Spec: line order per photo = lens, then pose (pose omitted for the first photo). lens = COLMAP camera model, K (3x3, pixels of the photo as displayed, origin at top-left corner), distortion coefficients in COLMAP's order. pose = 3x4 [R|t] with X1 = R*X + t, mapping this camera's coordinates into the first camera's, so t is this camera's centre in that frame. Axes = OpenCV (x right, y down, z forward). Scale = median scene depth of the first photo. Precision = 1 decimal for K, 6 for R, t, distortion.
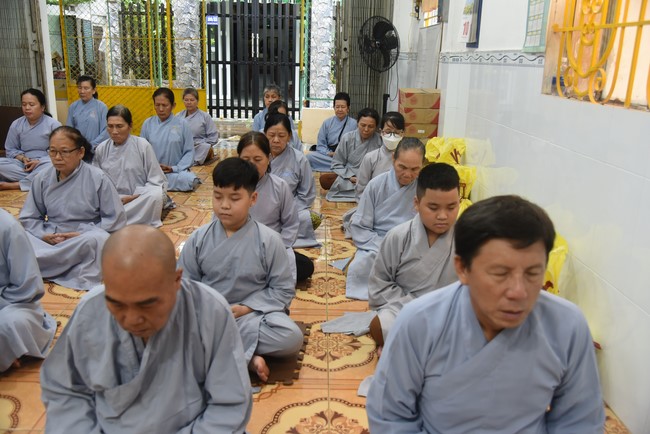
lens RADIAL K [[577.3, 0, 325.0], [0, 577.3, 217.0], [0, 0, 1]] dist [-0.020755, -0.005715]
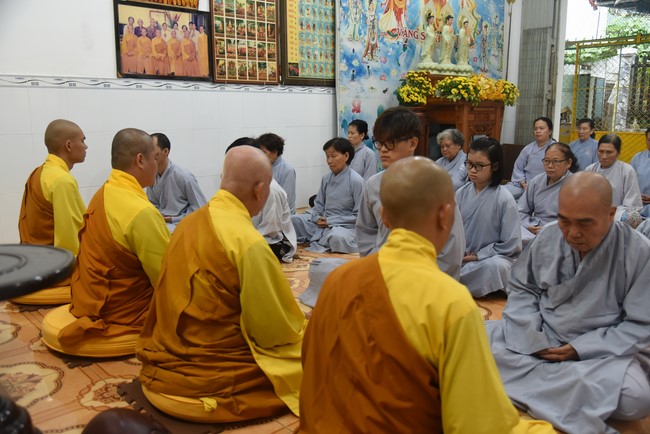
lens RADIAL K [[577.3, 0, 325.0], [0, 577.3, 217.0], [0, 0, 1]] dist [-0.020755, -0.005715]
pose [[0.678621, 0.099008, -0.727785, 0.138595], [-0.179568, 0.983169, -0.033687, 0.140935], [0.712200, 0.153547, 0.684978, -0.214155]]
